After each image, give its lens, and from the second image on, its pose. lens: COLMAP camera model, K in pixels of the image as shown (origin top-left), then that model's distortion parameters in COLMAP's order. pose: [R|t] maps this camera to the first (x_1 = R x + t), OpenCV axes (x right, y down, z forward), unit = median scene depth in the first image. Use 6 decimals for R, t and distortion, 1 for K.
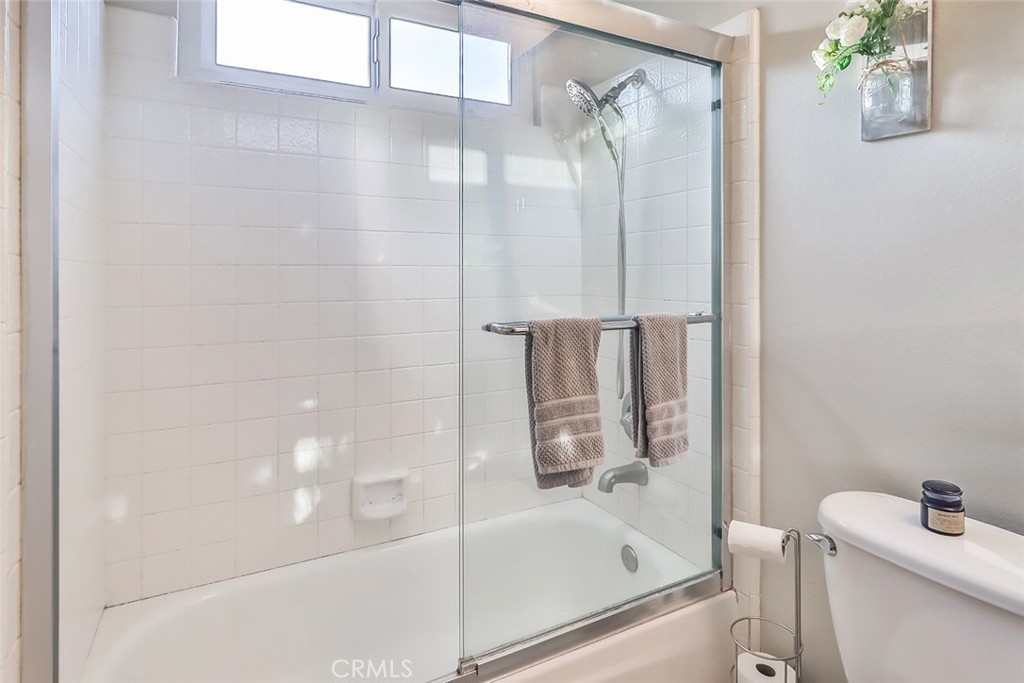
lens RADIAL K [[545.3, 0, 515.4], [0, 545.3, 282.3], [0, 0, 1]] dist [0.000680, -0.000937]
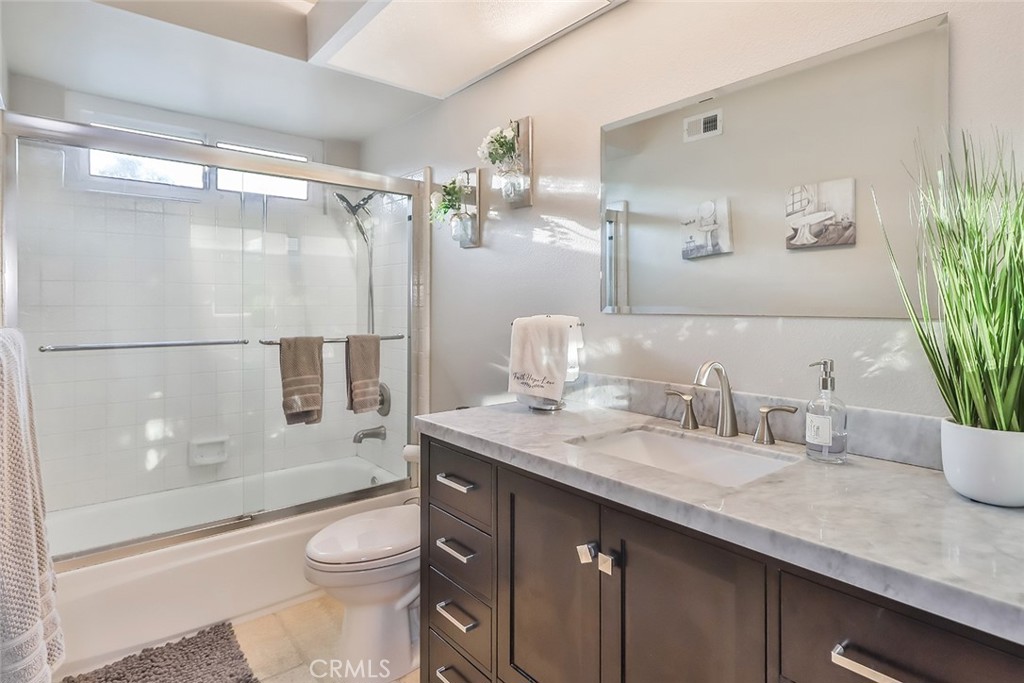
lens RADIAL K [[537.5, 0, 524.8], [0, 537.5, 319.5], [0, 0, 1]] dist [0.001578, -0.000426]
pose [[0.977926, 0.002155, 0.208941, 0.378085], [-0.003928, 0.999960, 0.008074, -0.008424], [-0.208915, -0.008716, 0.977895, -0.828851]]
